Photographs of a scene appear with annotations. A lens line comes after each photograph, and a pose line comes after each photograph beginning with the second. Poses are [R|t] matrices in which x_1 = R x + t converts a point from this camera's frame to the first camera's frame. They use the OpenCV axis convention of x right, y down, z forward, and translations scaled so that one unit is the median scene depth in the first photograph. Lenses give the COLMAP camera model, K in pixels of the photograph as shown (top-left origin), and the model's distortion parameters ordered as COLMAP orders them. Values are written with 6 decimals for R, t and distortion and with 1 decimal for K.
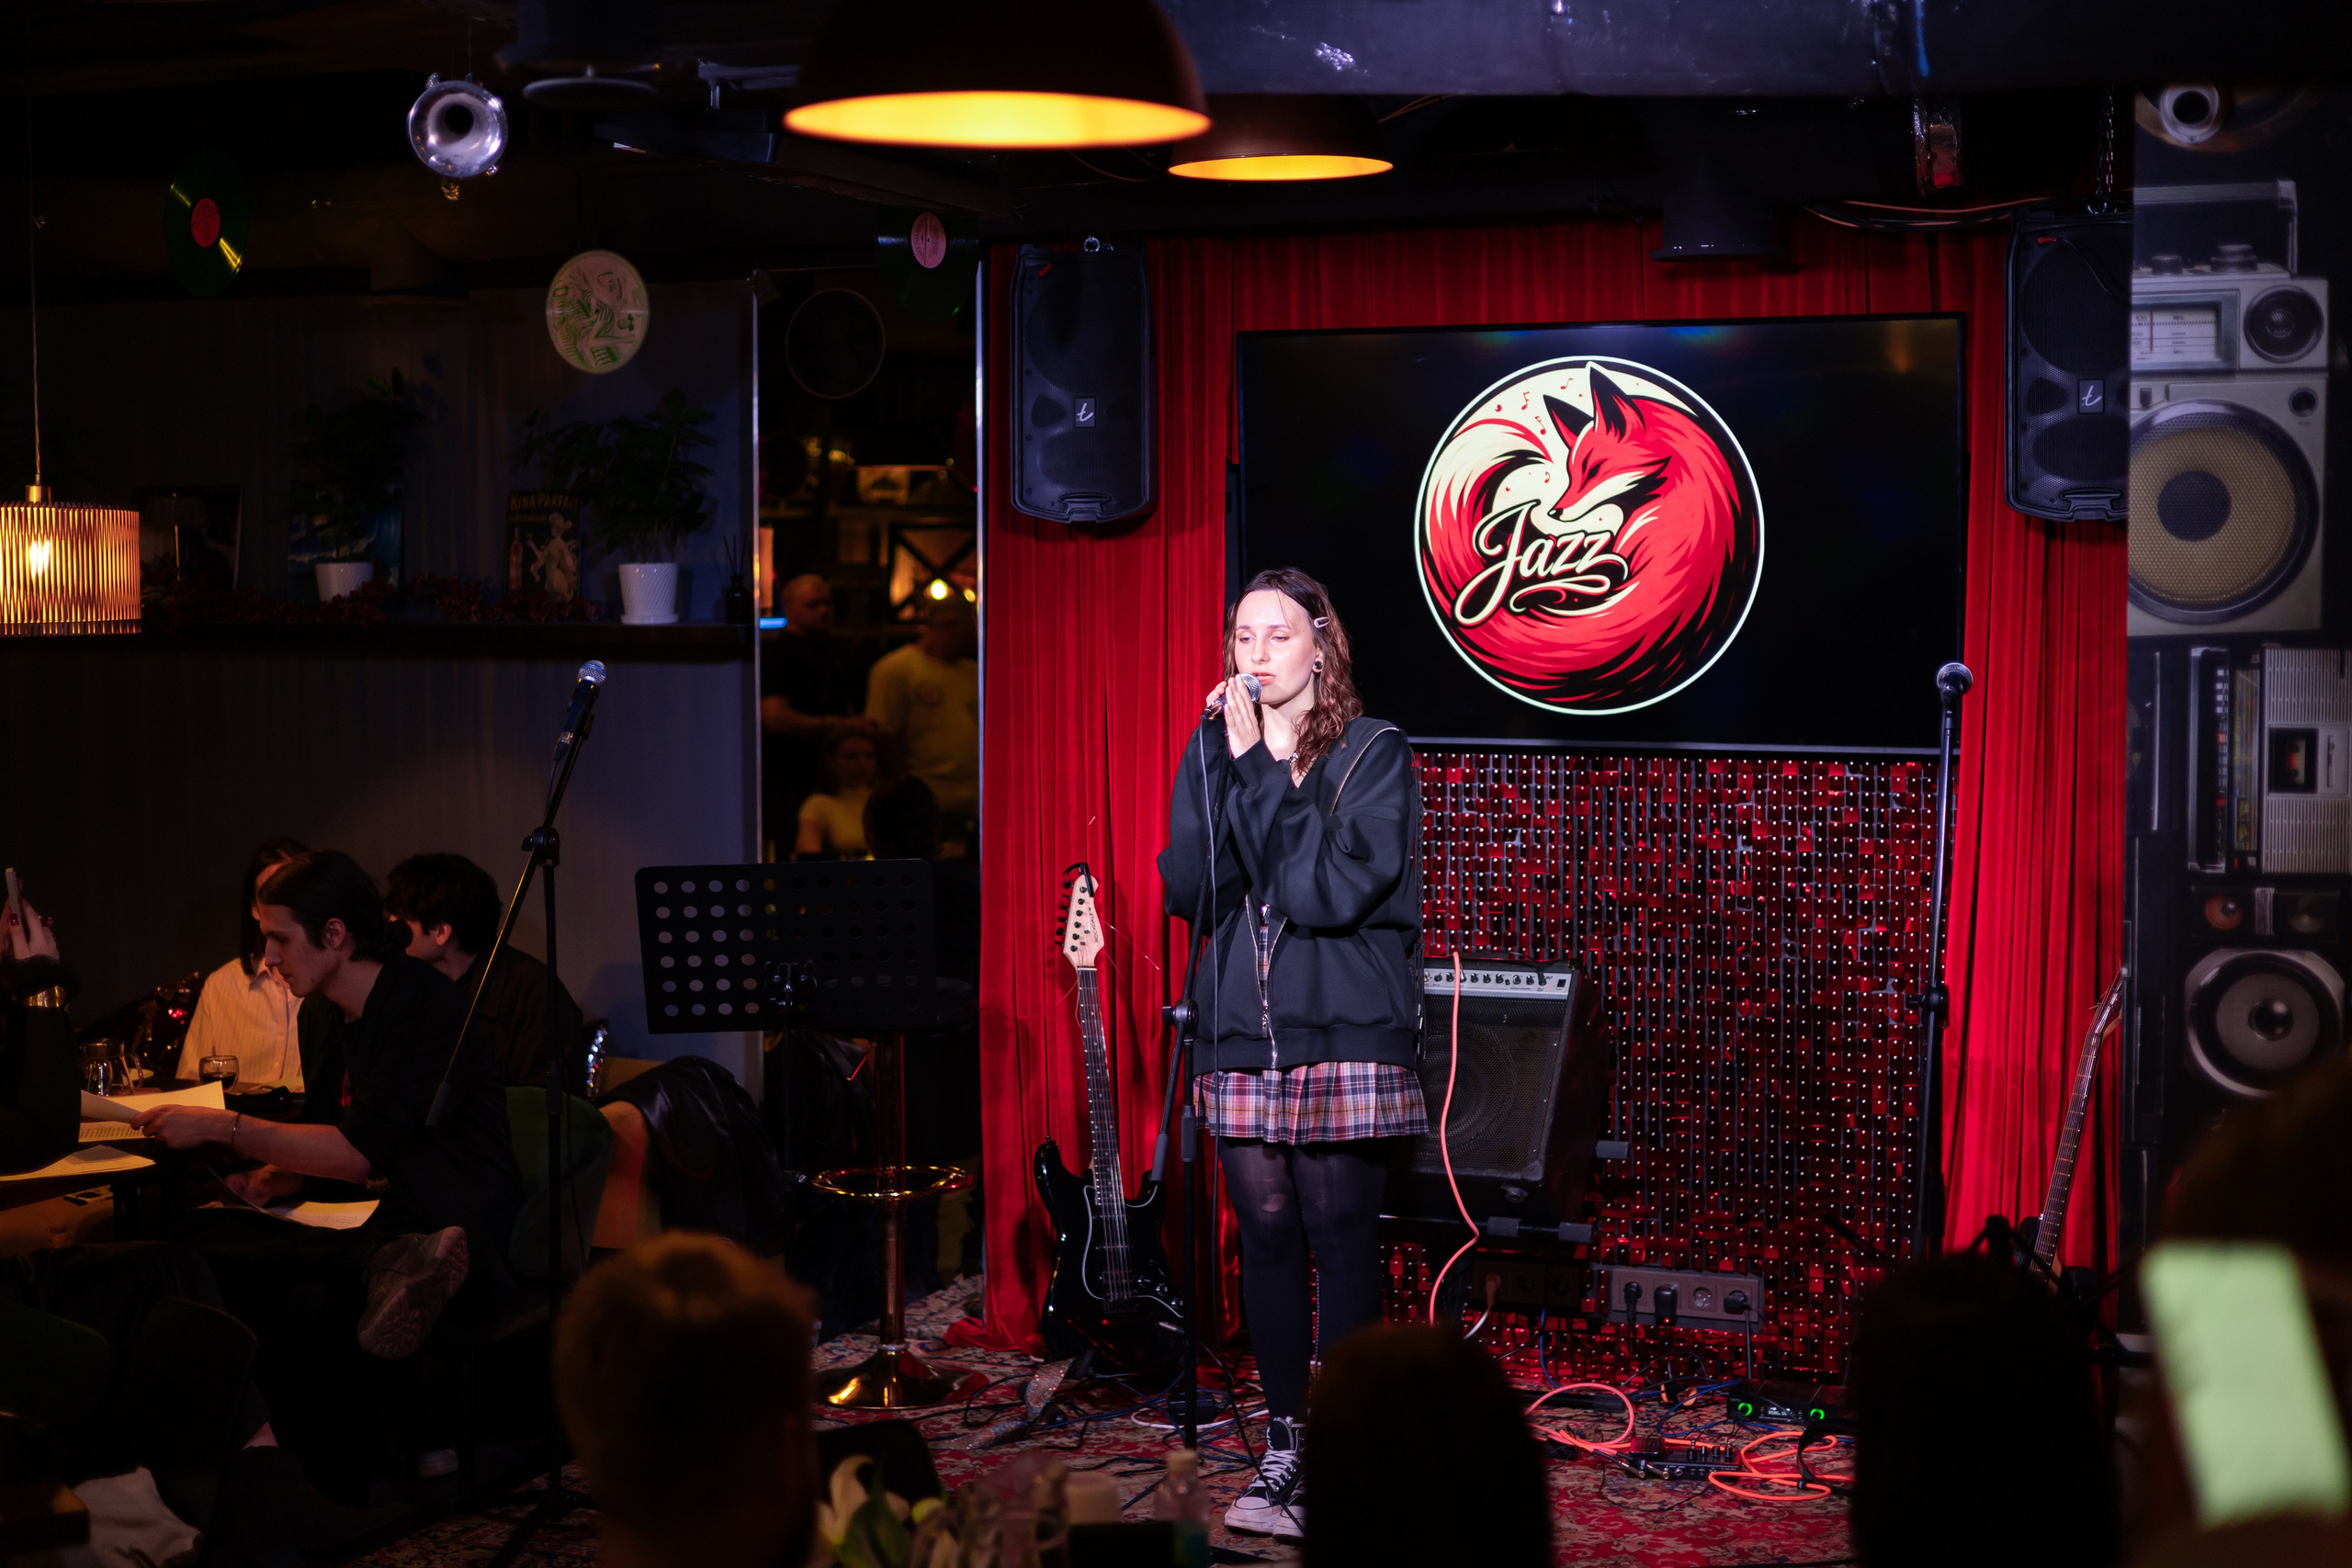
lens RADIAL K [[3425.9, 0, 1188.2], [0, 3425.9, 766.5], [0, 0, 1]] dist [0.011939, 0.060359]
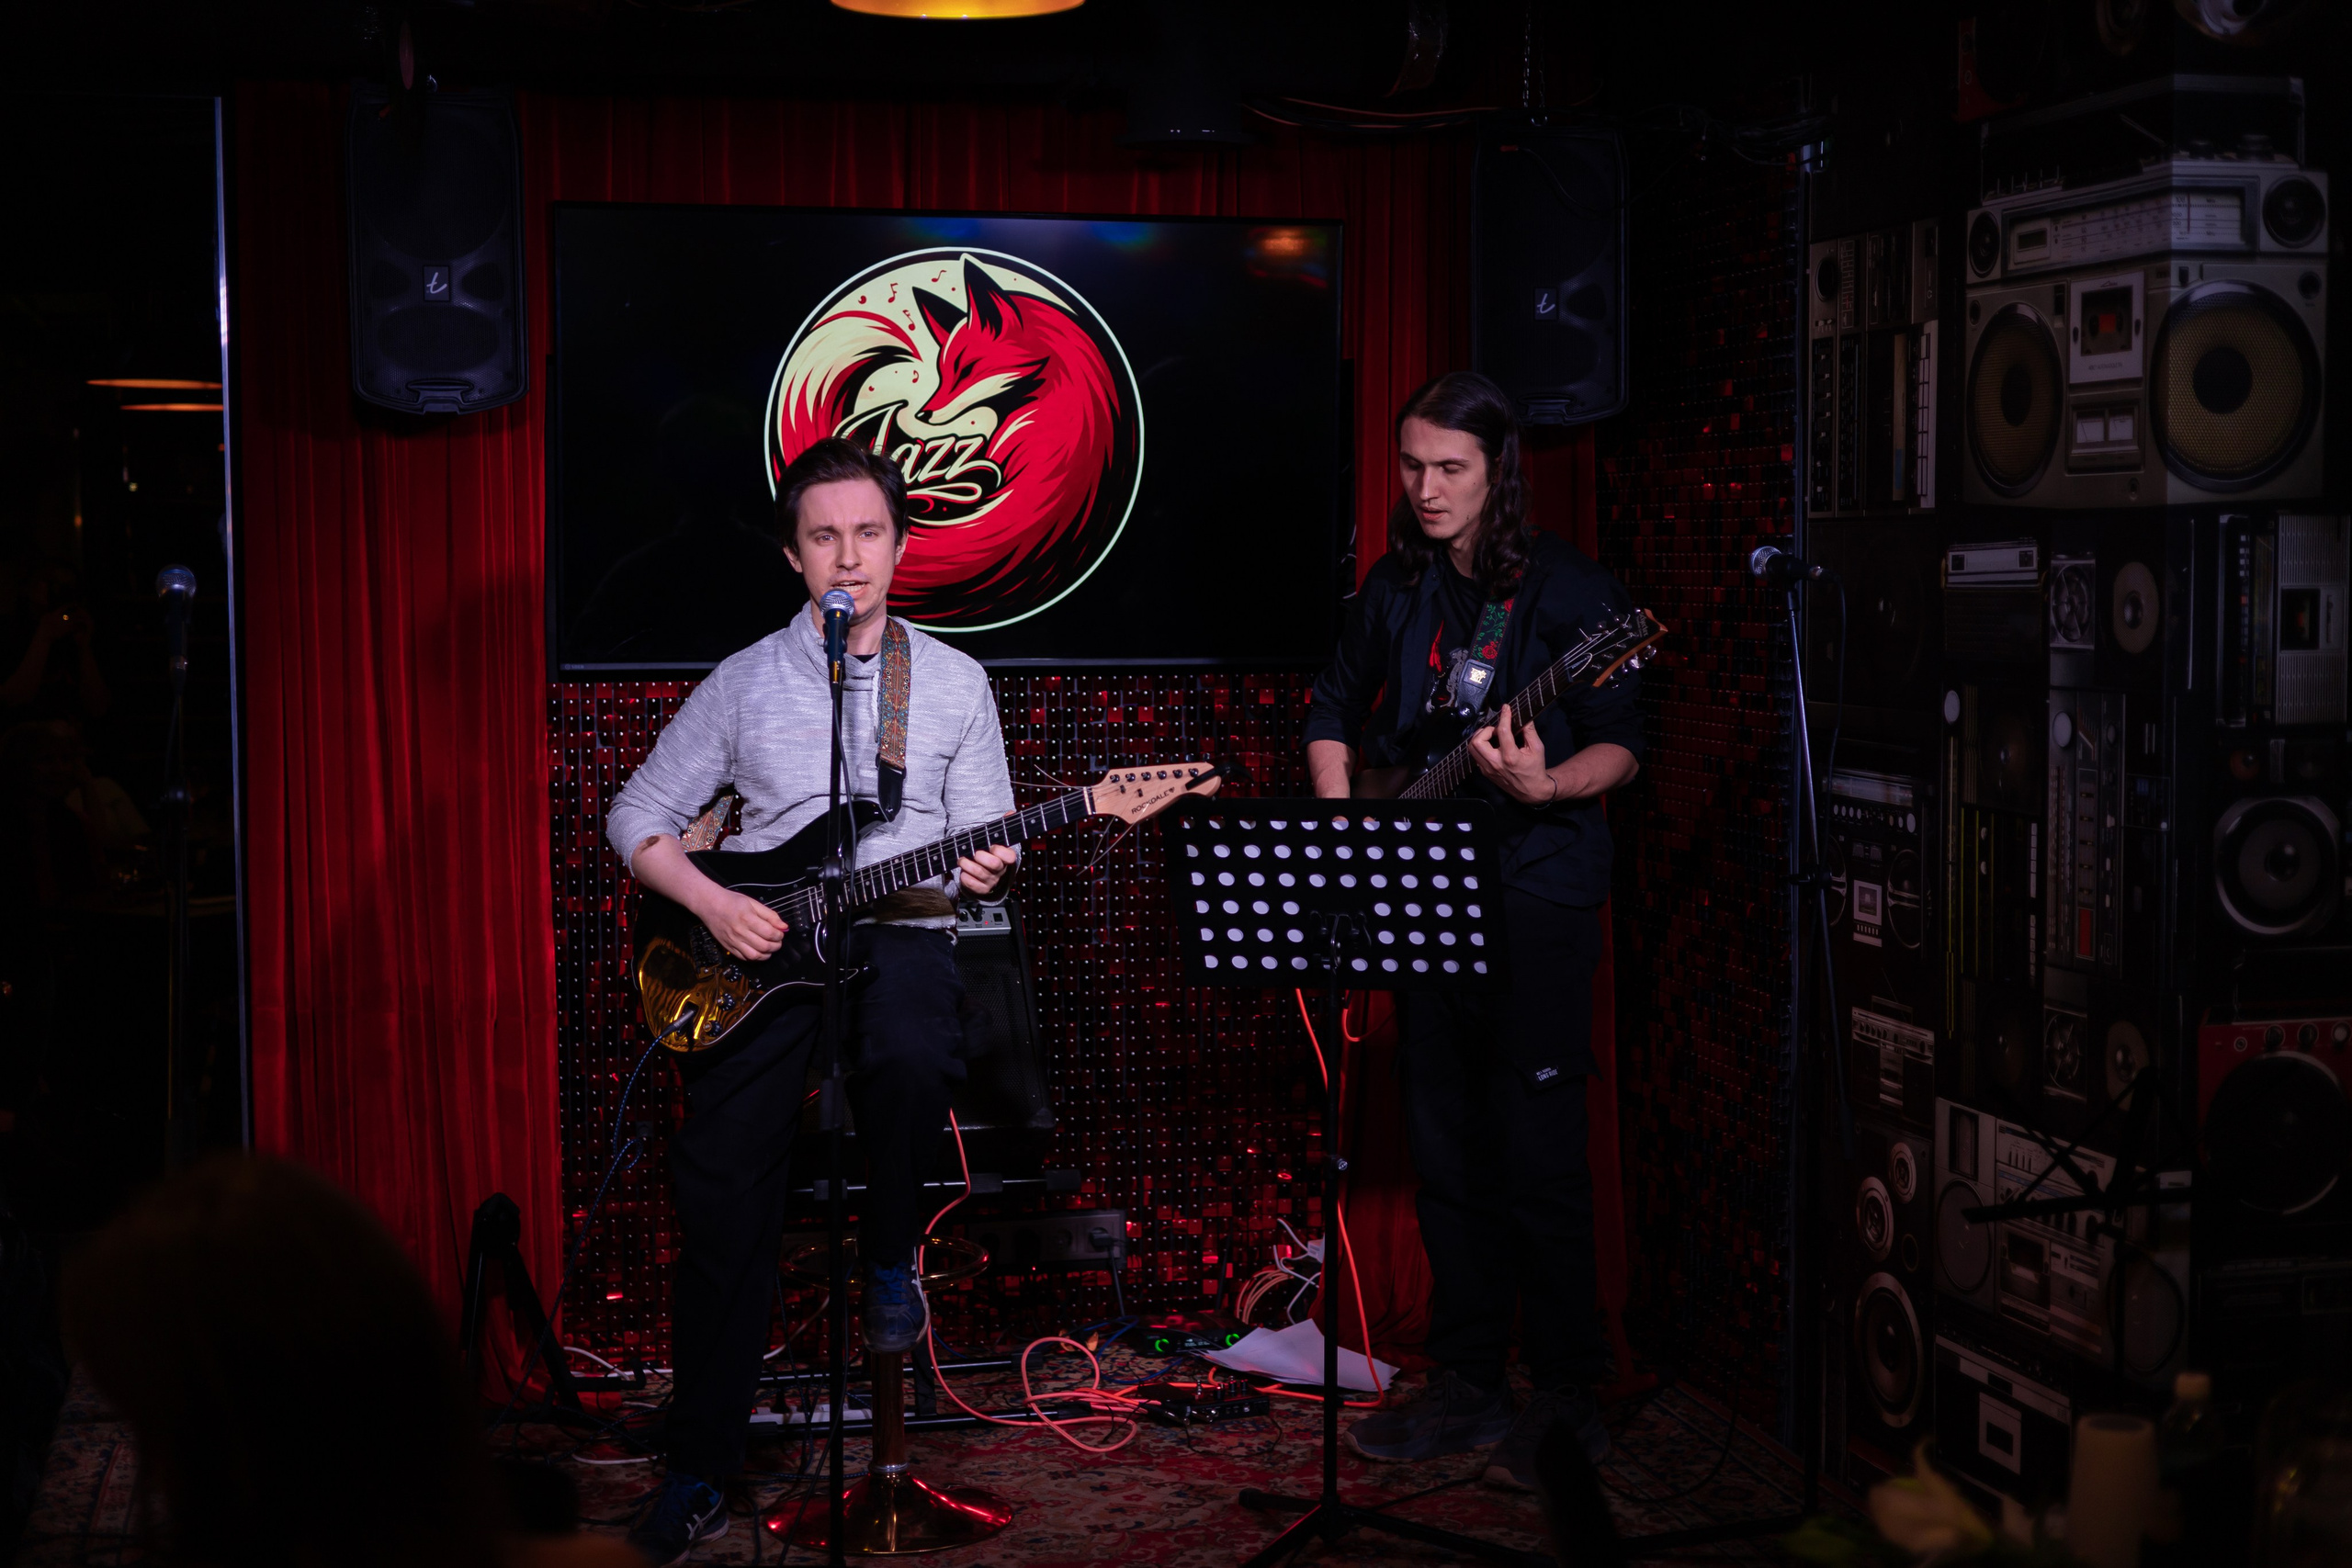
lens RADIAL K [[3290.2, 0, 1189.5], [0, 3290.2, 737.6], [0, 0, 1]] dist [0.003145, -0.011156]
pose [[0.806791, -0.035833, 0.589749, -0.364428], [0.038268, 0.999233, 0.008363, 0.008602], [-0.589596, 0.015821, 0.807543, 0.239511]]
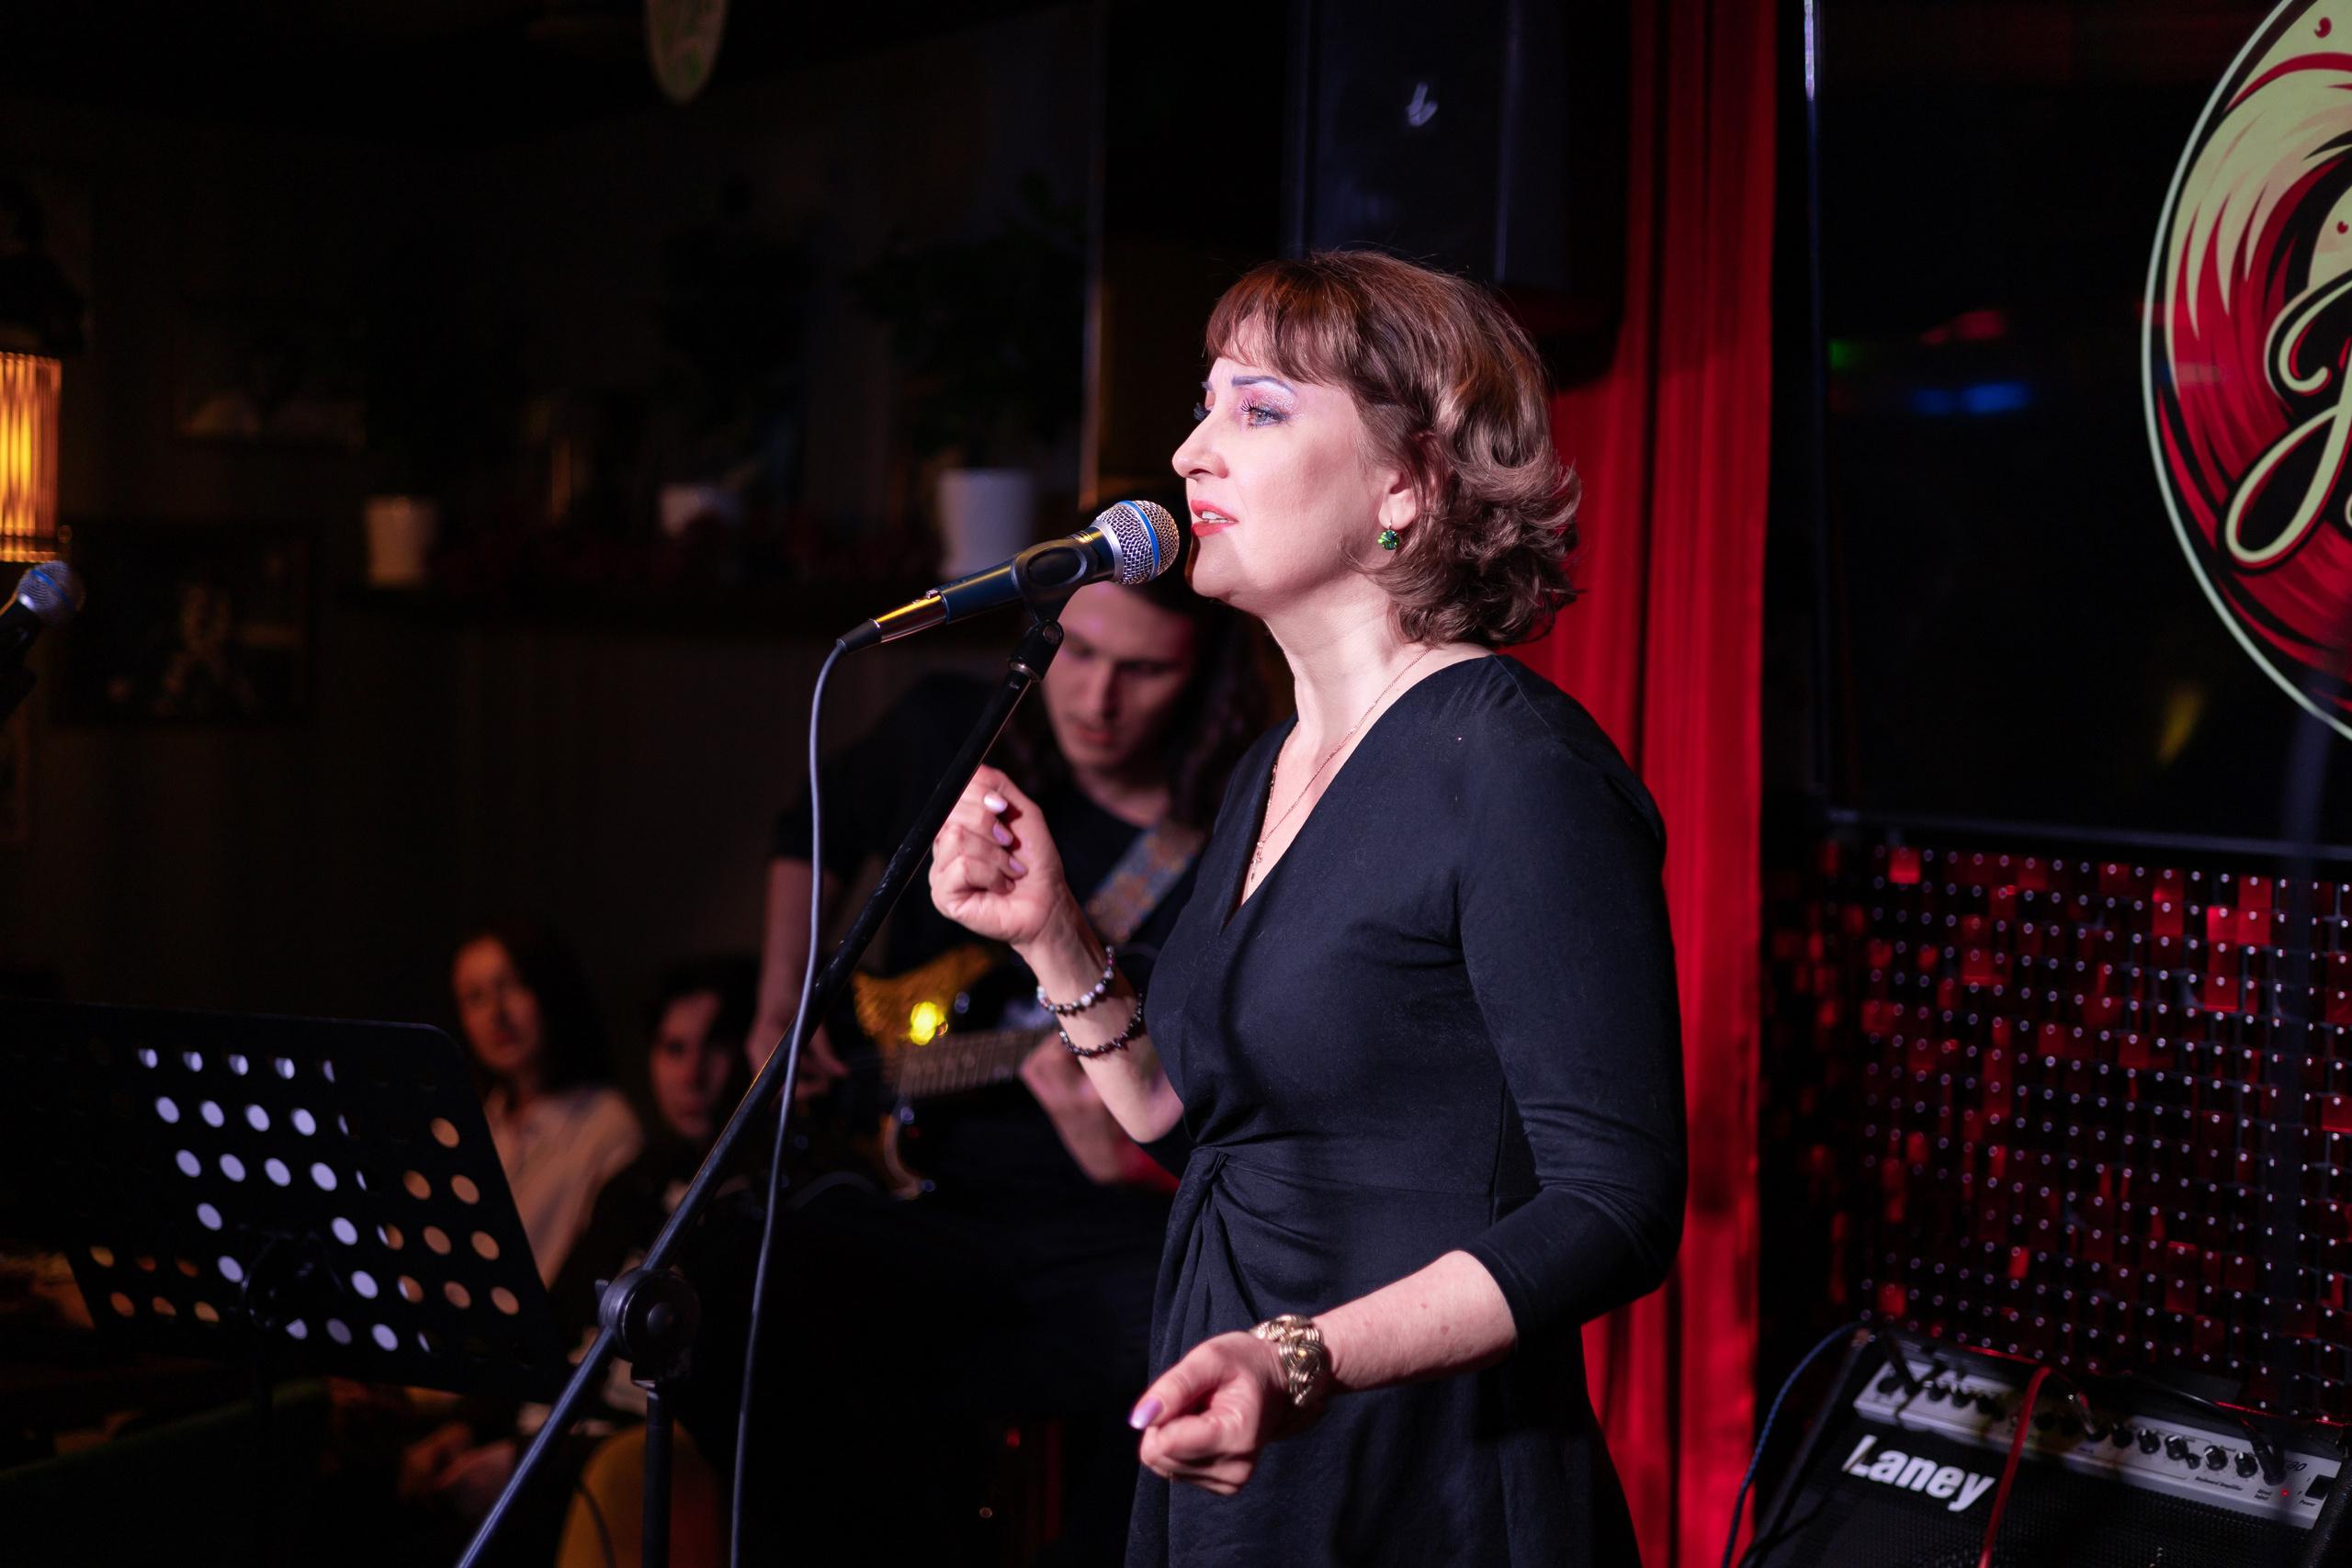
lens RADIAL K [[3210.5, 0, 1220.2], [0, 3210.5, 819.3], [0, 0, 1]] dist [-0.039060, -0.005767]
pose [[0.858794, 0.047511, -0.510113, 0.176059], [-0.056147, 0.998421, -0.001534, -0.003100], [0.509234, 0.029959, 0.860106, 0.614457]]
